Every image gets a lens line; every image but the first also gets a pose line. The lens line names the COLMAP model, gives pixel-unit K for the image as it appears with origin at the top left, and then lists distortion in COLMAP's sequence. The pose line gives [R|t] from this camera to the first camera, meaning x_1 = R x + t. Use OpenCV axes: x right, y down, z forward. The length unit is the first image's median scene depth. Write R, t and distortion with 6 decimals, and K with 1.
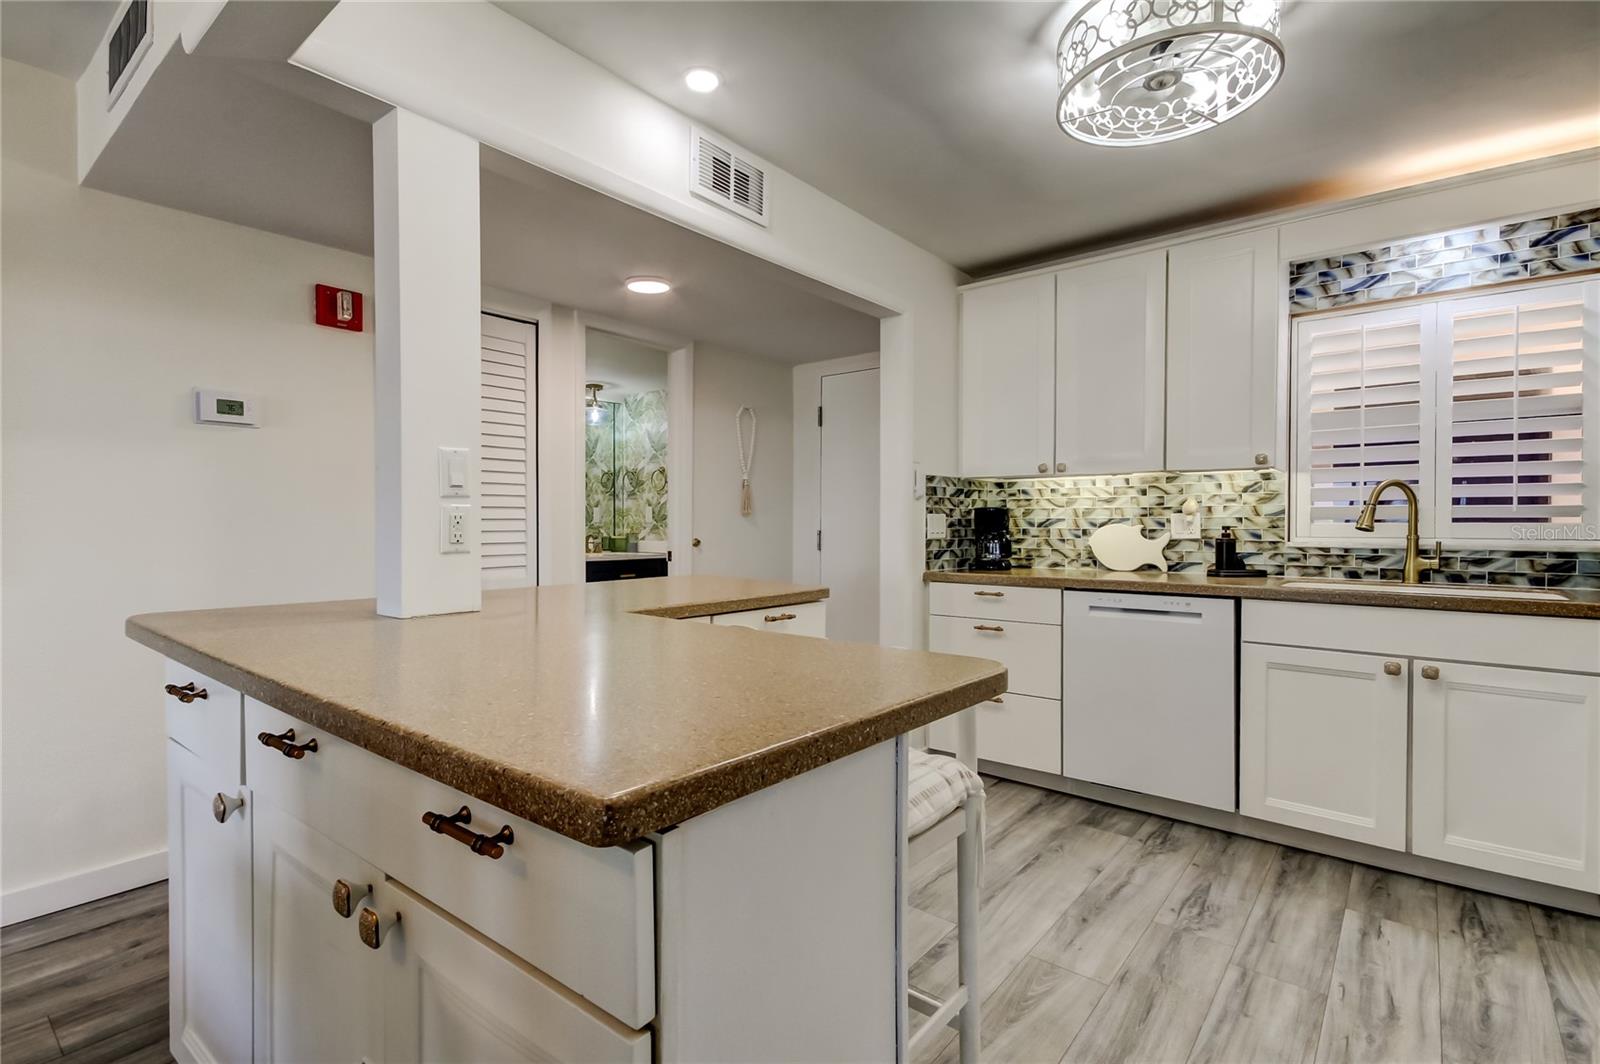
lens RADIAL K [[752.5, 0, 800.0], [0, 752.5, 532.0], [0, 0, 1]] dist [0.015921, -0.000122]
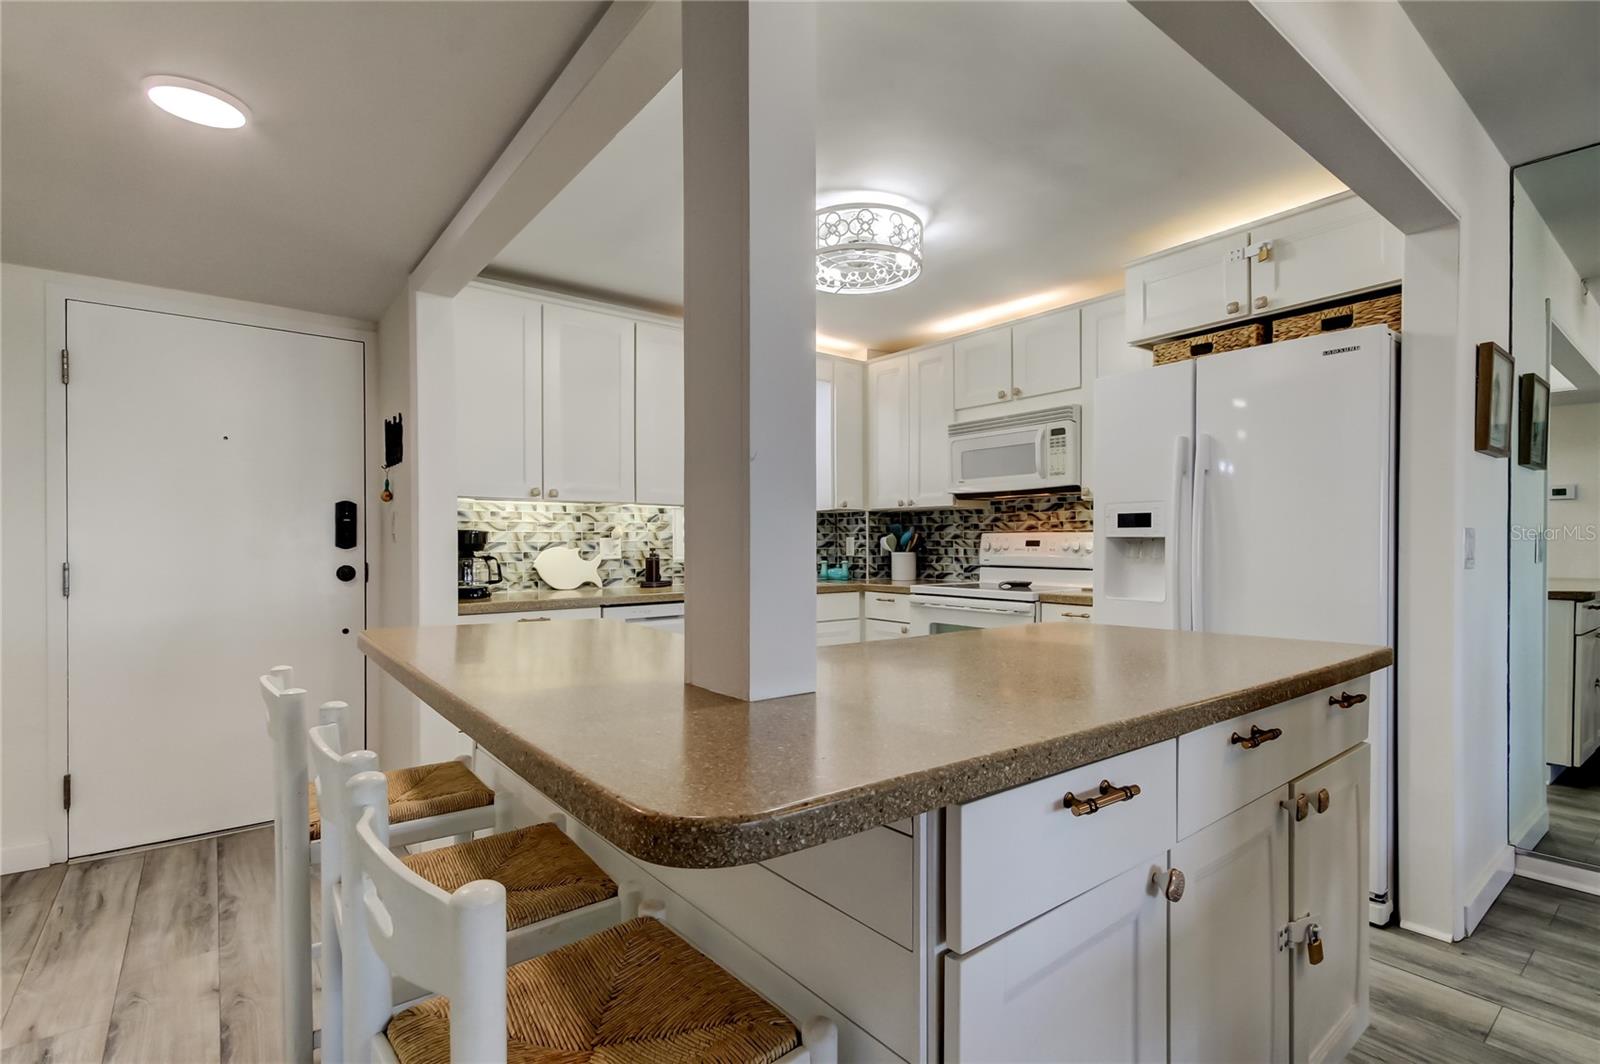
lens RADIAL K [[737.6, 0, 816.5], [0, 737.6, 555.8], [0, 0, 1]] dist [0.013927, -0.000203]
pose [[0.210846, -0.016222, 0.977385, -0.562573], [0.019642, 0.999731, 0.012355, -0.004115], [-0.977322, 0.016592, 0.211108, 0.423663]]
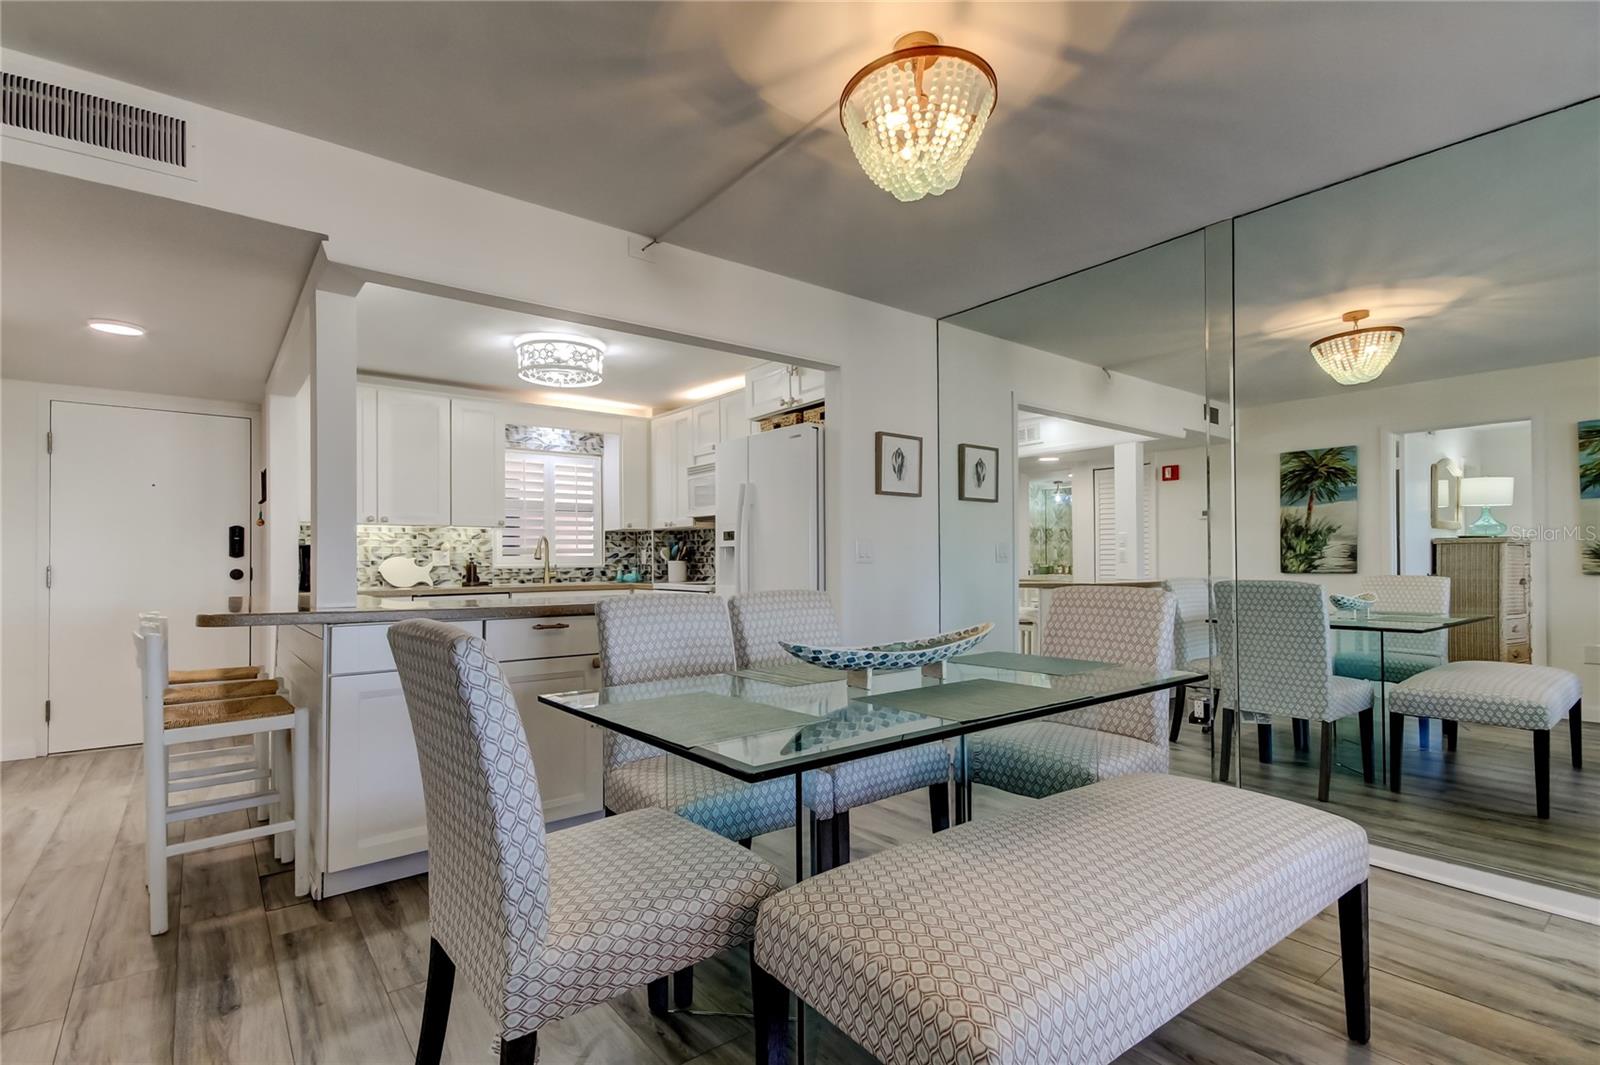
lens RADIAL K [[745.3, 0, 804.0], [0, 745.3, 561.7], [0, 0, 1]] dist [0.016699, 0.000108]
pose [[0.218391, -0.001096, 0.975861, -0.920290], [0.025057, 0.999676, -0.004485, 0.027312], [-0.975540, 0.025431, 0.218347, -0.146663]]
